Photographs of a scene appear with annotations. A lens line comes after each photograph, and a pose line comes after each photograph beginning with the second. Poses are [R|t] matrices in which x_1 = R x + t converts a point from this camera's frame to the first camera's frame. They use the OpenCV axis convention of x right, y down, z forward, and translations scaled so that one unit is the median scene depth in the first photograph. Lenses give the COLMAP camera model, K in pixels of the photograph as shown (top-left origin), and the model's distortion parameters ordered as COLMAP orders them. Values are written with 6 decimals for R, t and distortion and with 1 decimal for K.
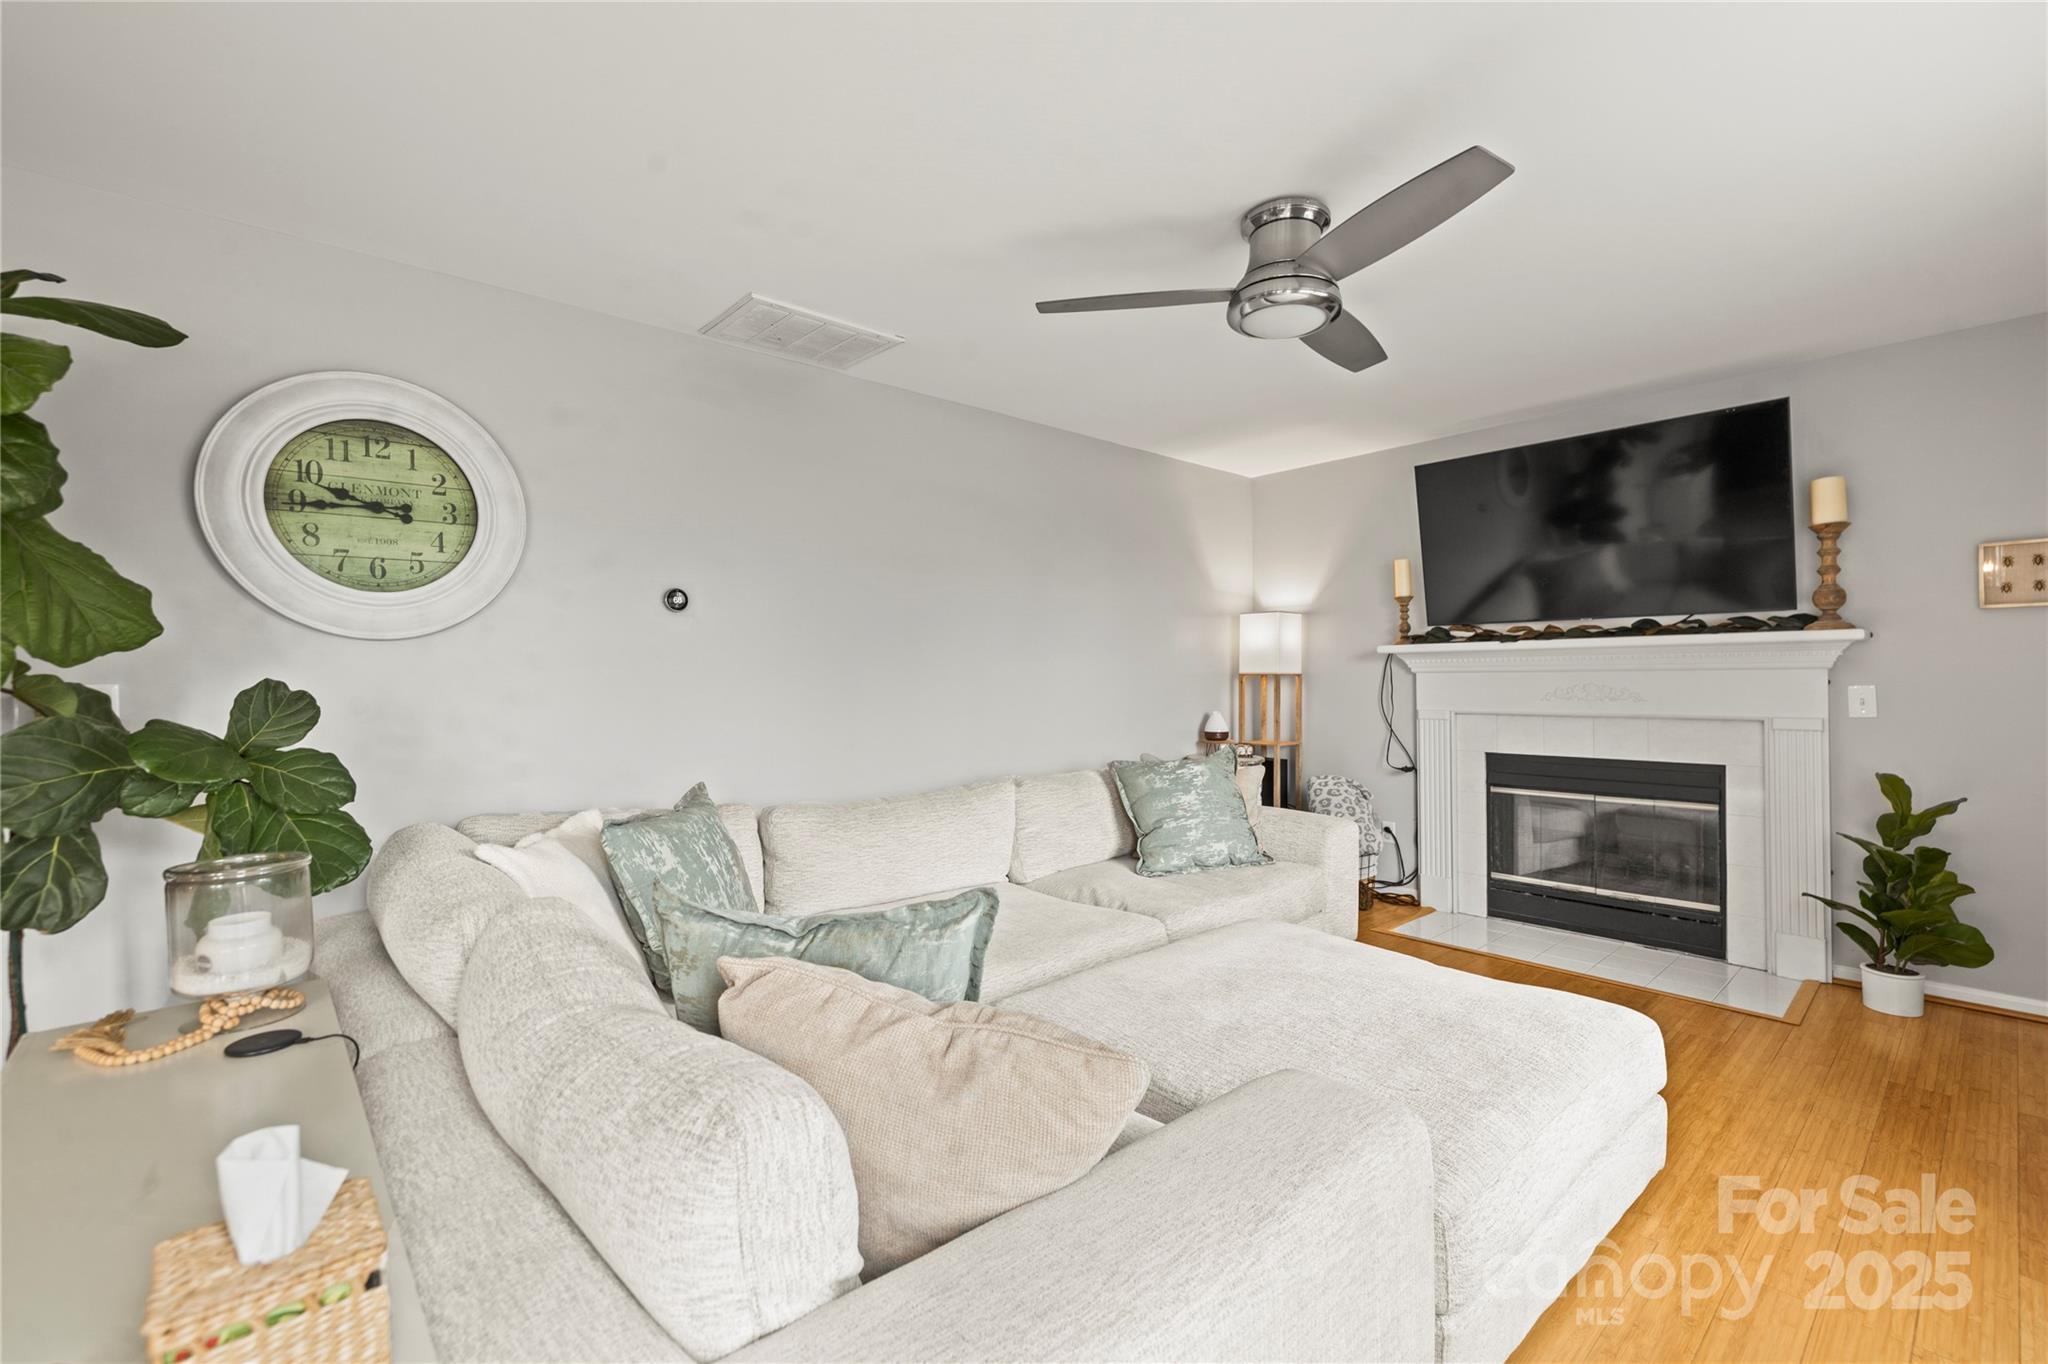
lens RADIAL K [[898.7, 0, 1029.6], [0, 898.7, 674.4], [0, 0, 1]] dist [0.000803, -0.000210]
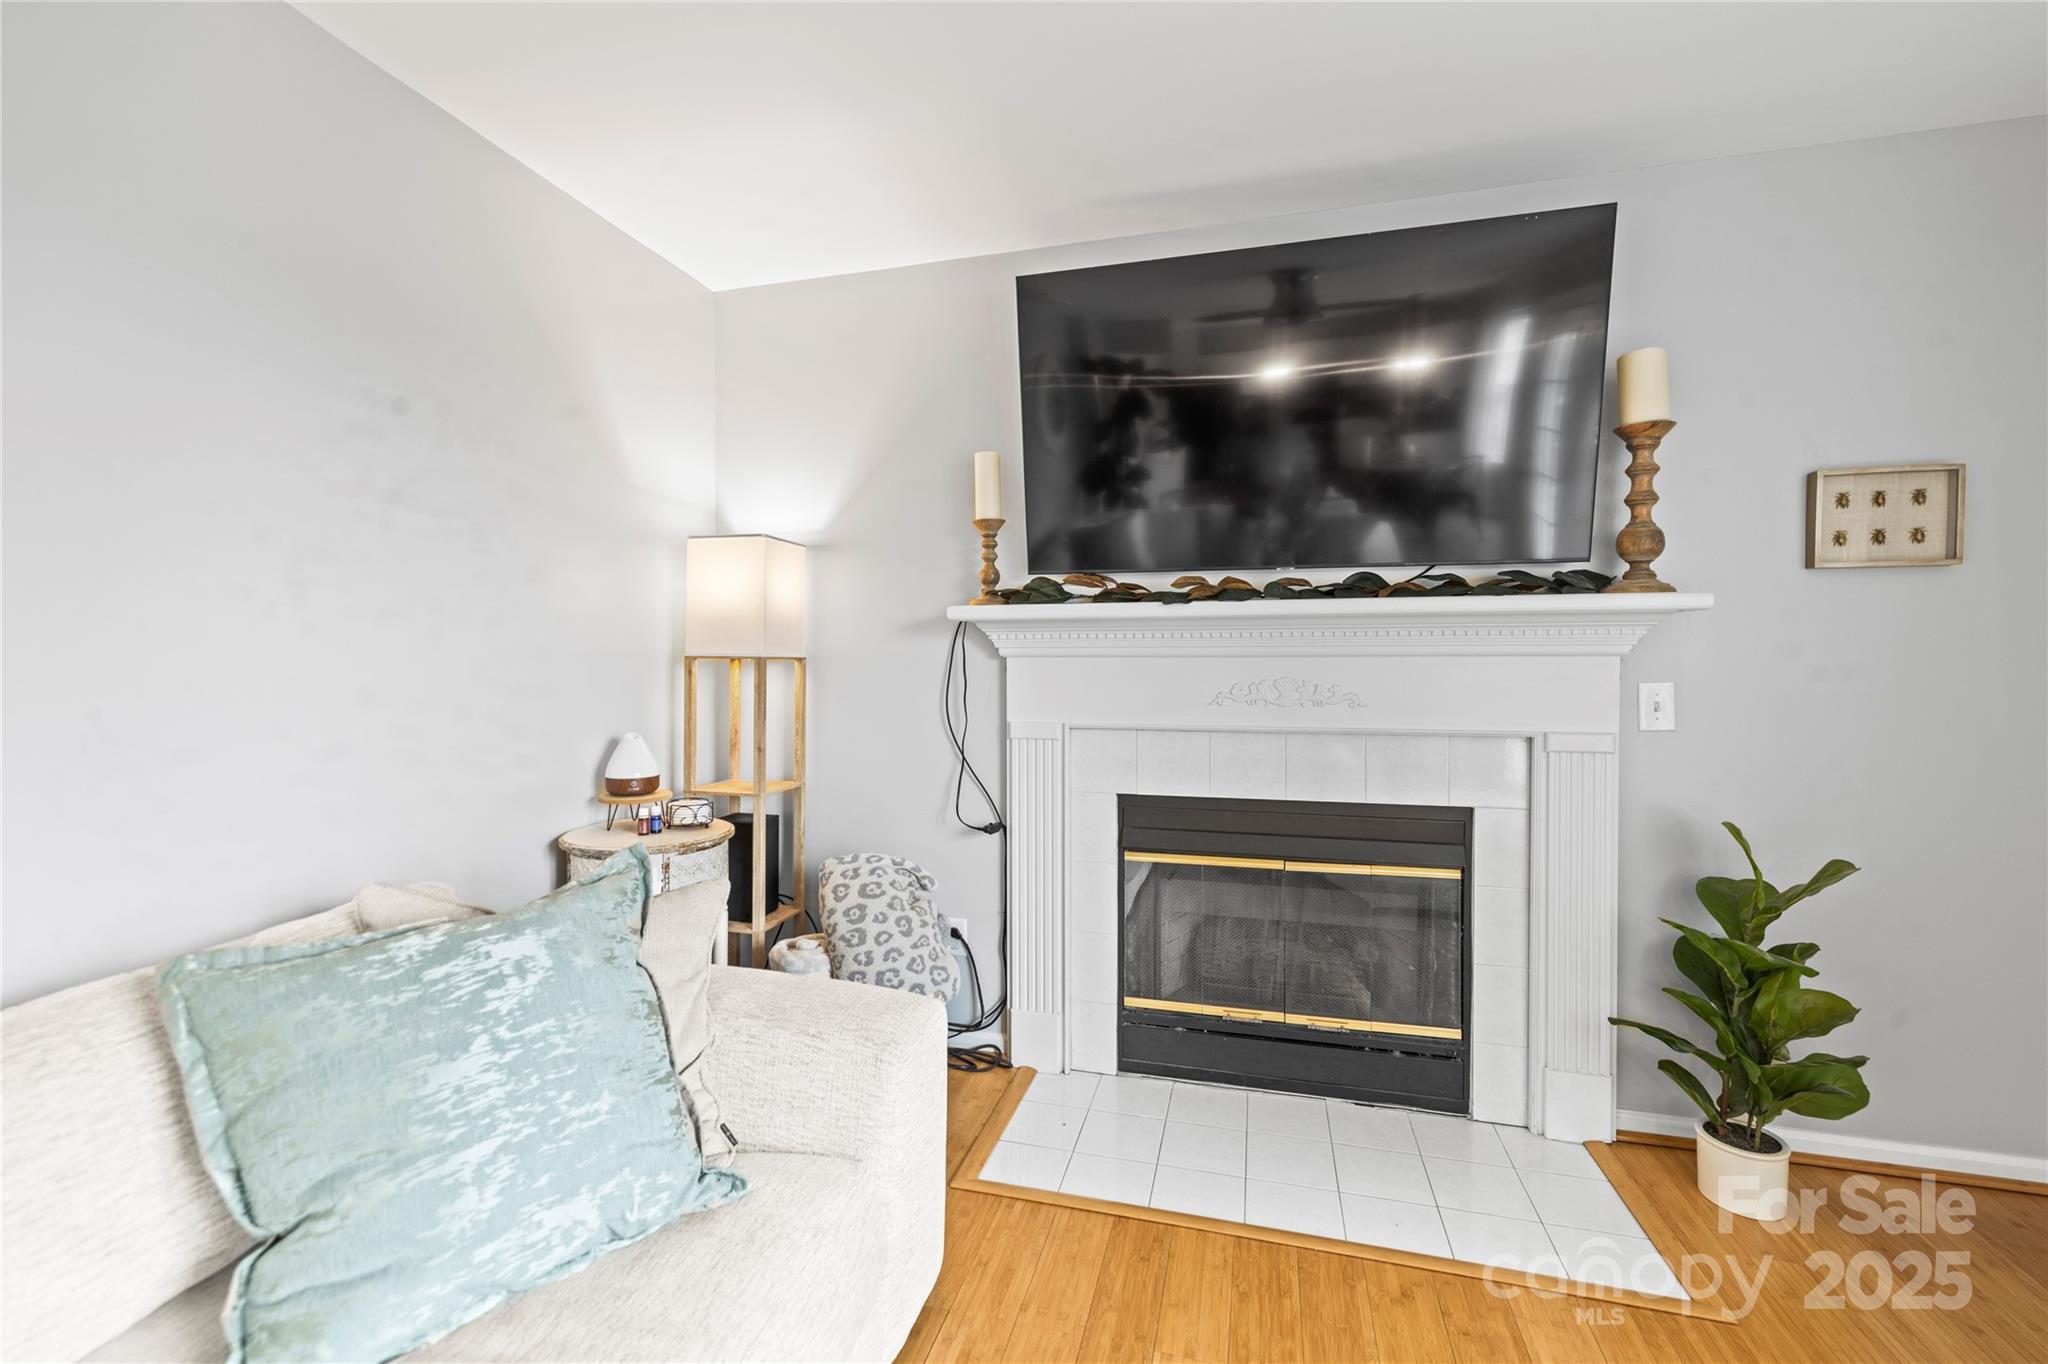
lens RADIAL K [[898.7, 0, 1021.3], [0, 898.7, 673.2], [0, 0, 1]] dist [0.000803, -0.000210]
pose [[0.852261, -0.000821, 0.523117, 0.146068], [-0.008534, 0.999844, 0.015473, -0.000162], [-0.523048, -0.017651, 0.852121, 0.528355]]
